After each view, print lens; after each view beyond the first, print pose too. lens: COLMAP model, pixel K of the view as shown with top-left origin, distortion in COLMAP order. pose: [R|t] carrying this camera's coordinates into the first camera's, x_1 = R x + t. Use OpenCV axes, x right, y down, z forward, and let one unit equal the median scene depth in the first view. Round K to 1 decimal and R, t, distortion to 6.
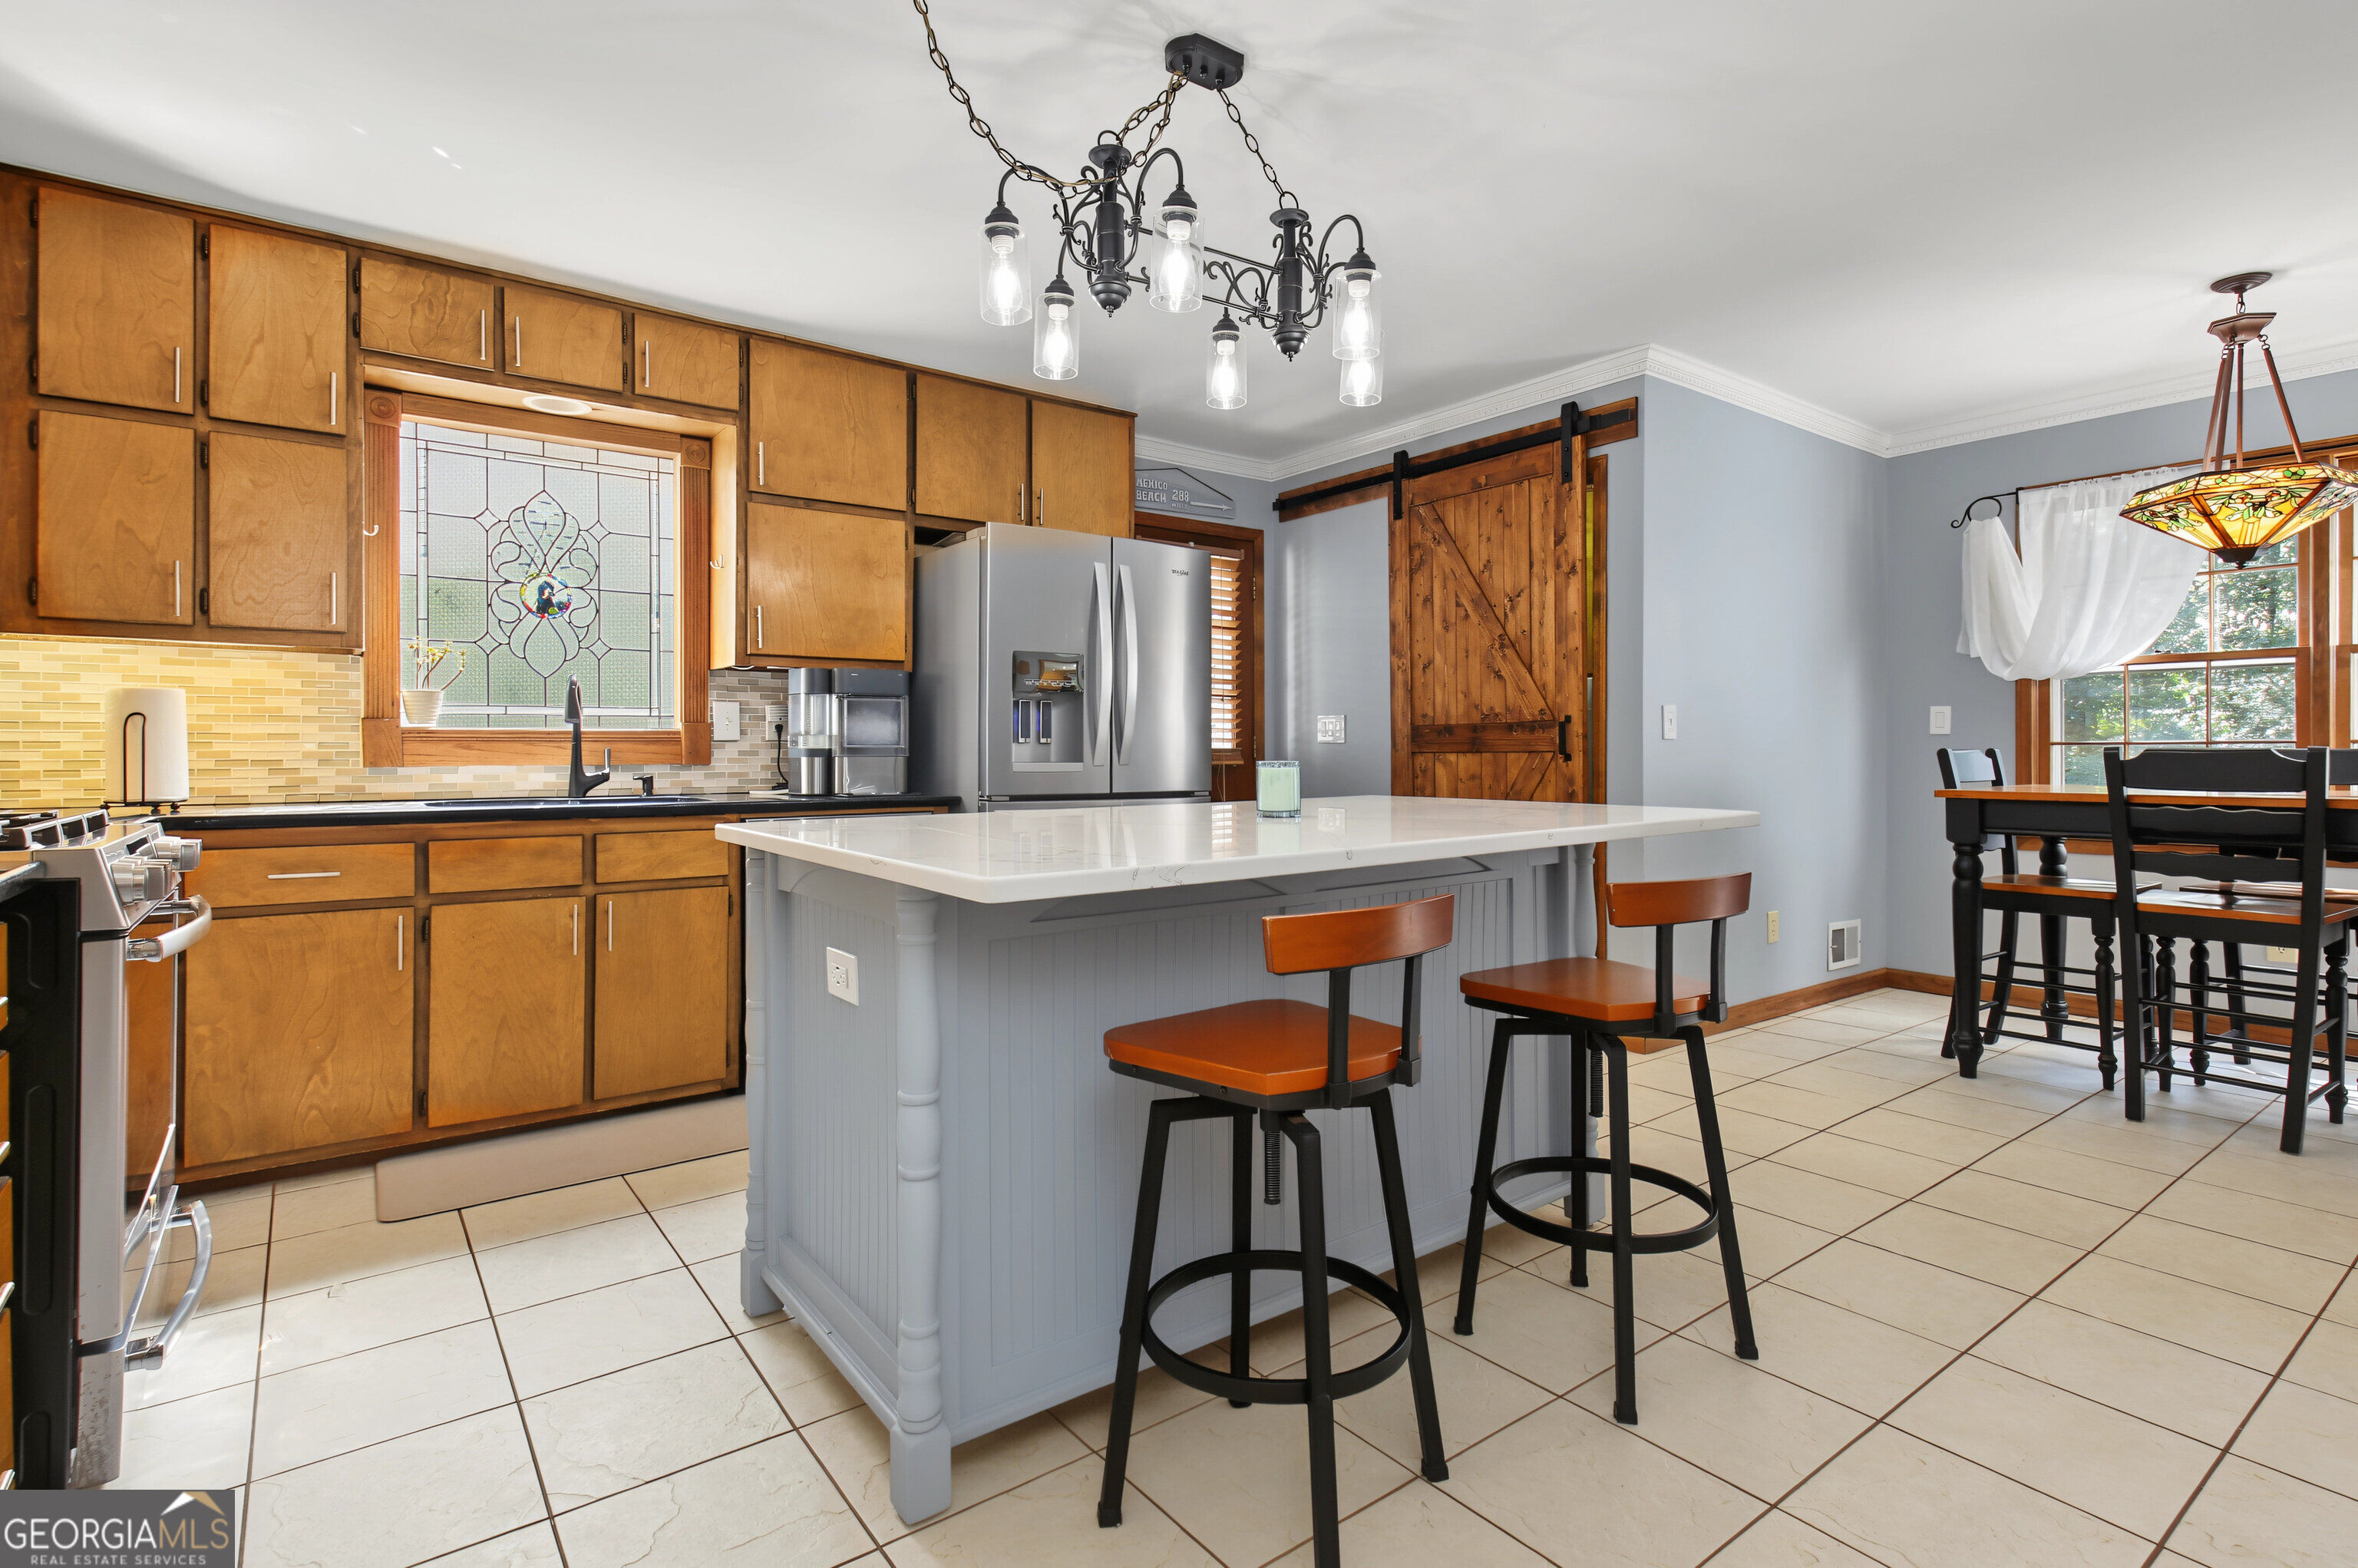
lens RADIAL K [[1141.7, 0, 1177.7], [0, 1141.7, 762.0], [0, 0, 1]] dist [0.000511, 0.000031]
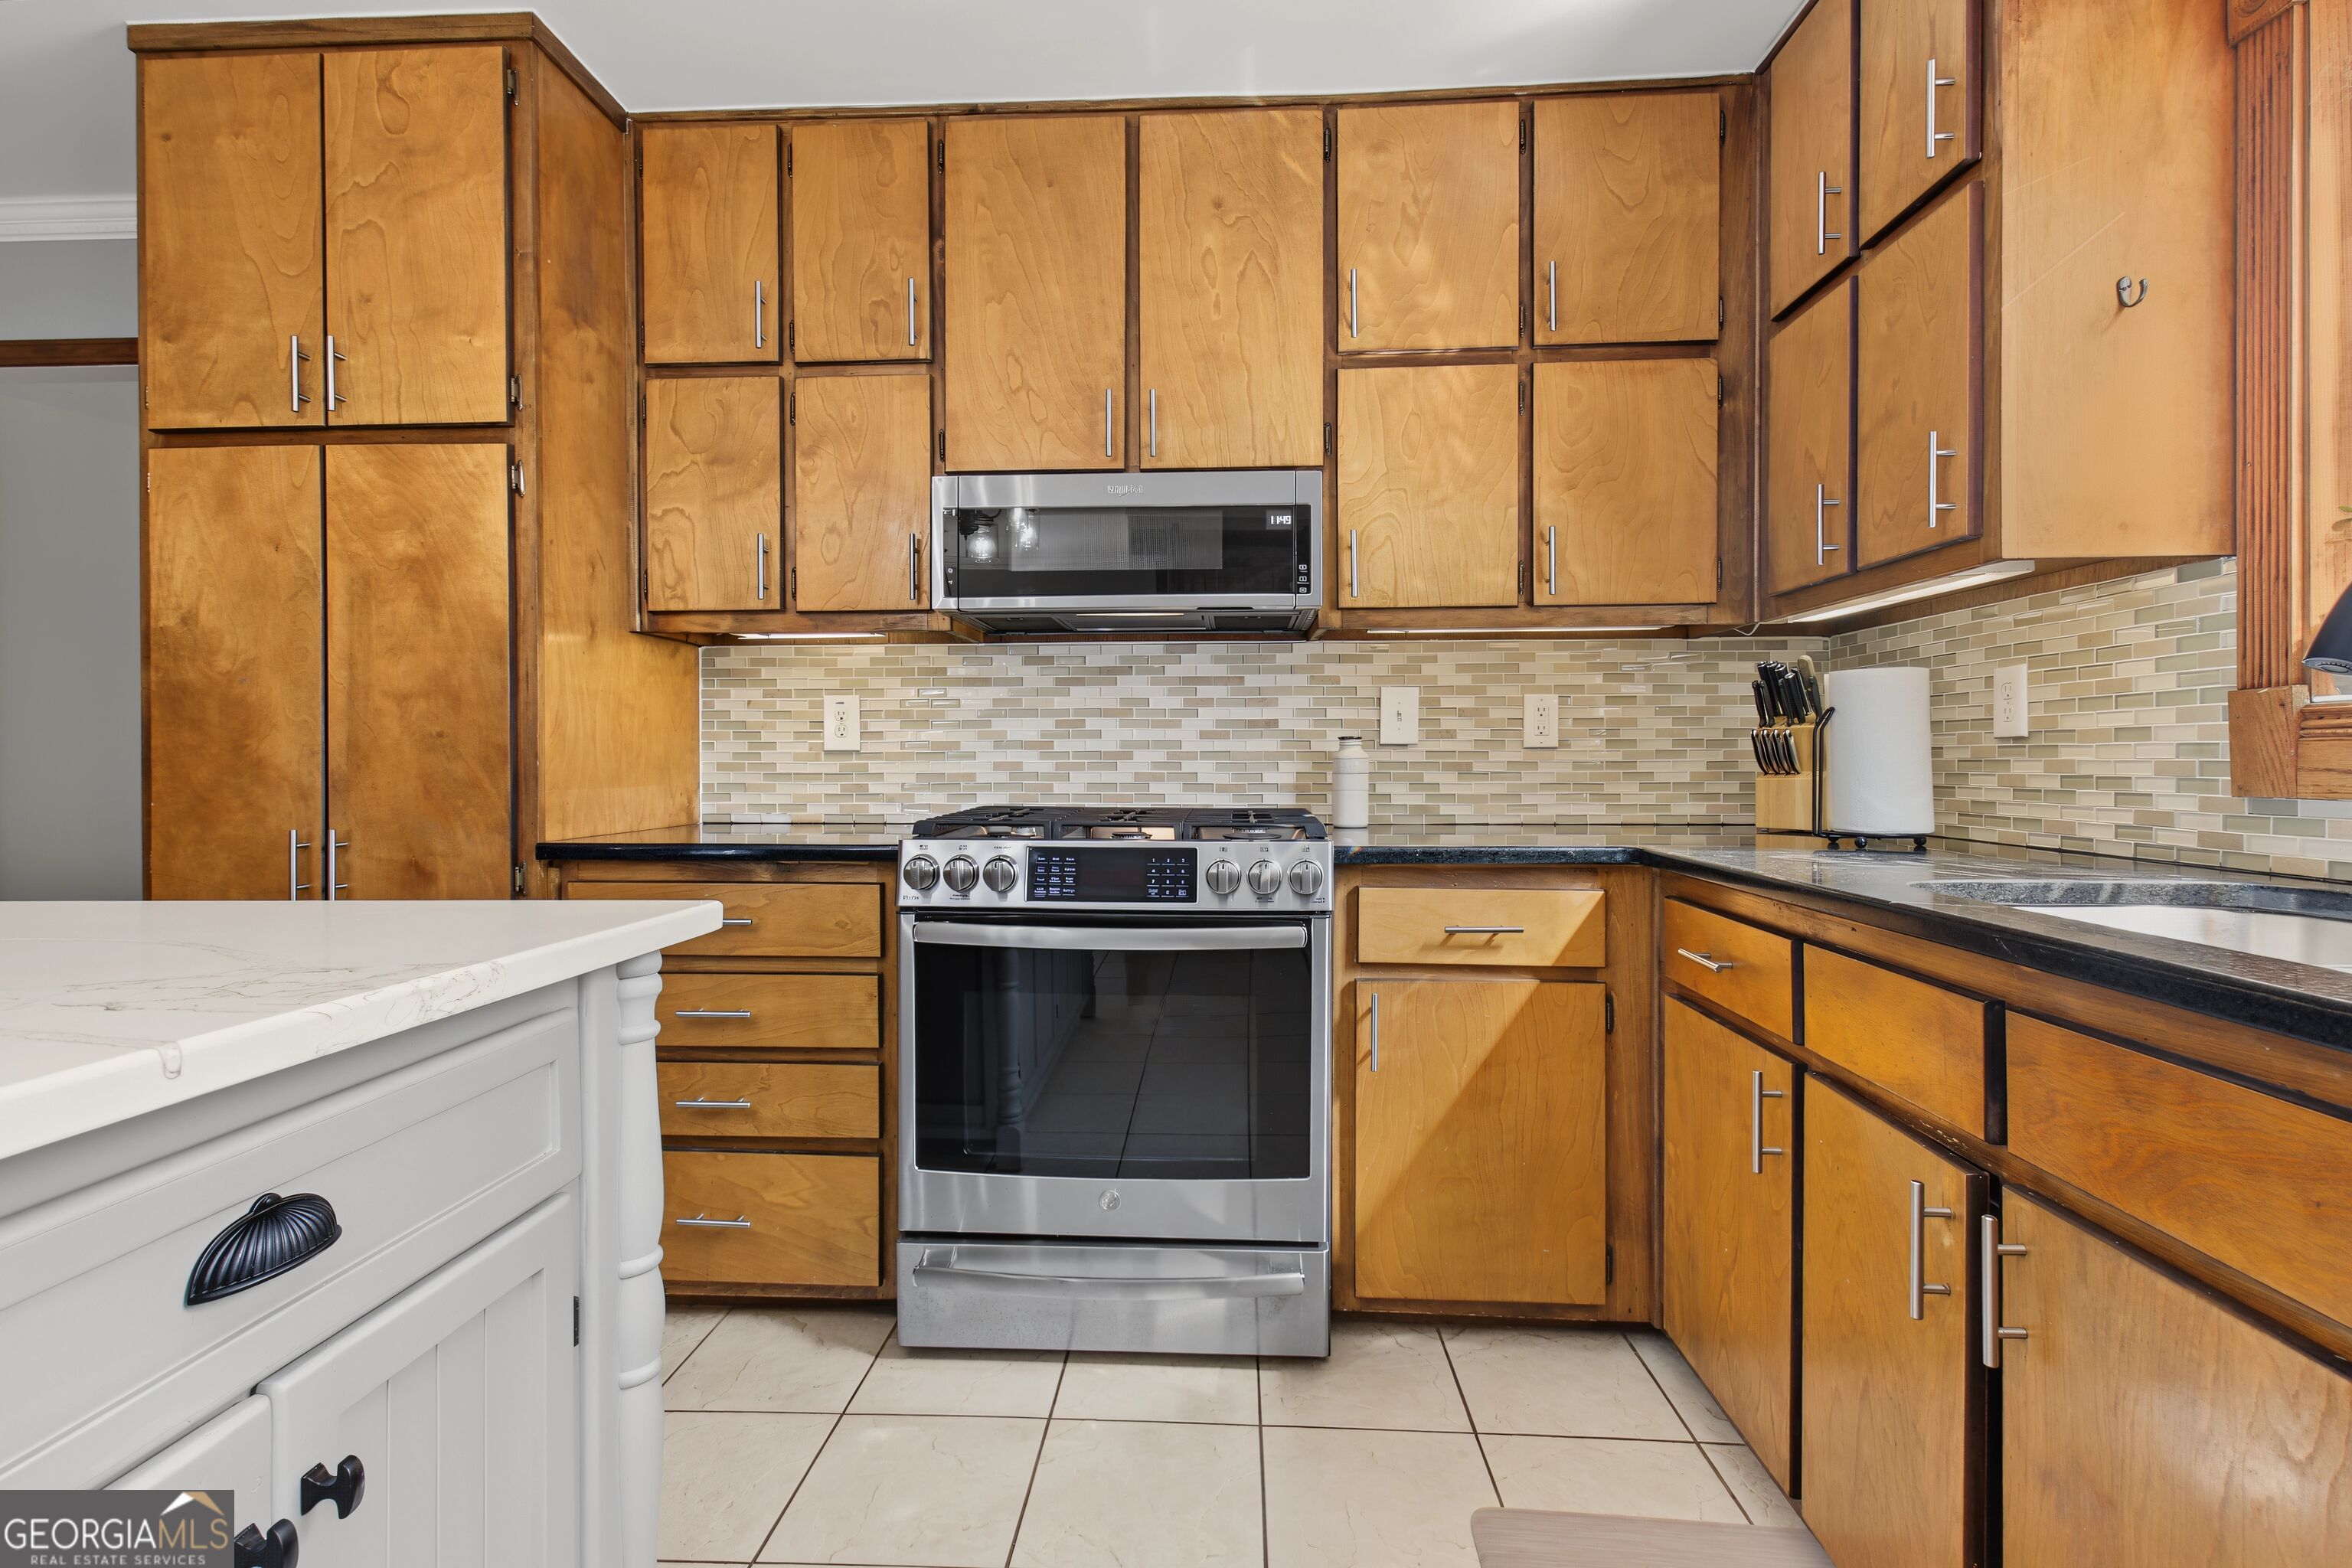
lens RADIAL K [[1138.8, 0, 1174.7], [0, 1138.8, 762.0], [0, 0, 1]] dist [0.000511, 0.000031]
pose [[-0.642411, 0.003574, -0.766352, -0.087342], [-0.002849, 0.999971, 0.007052, -0.011505], [0.766355, 0.006714, -0.642382, 1.000564]]
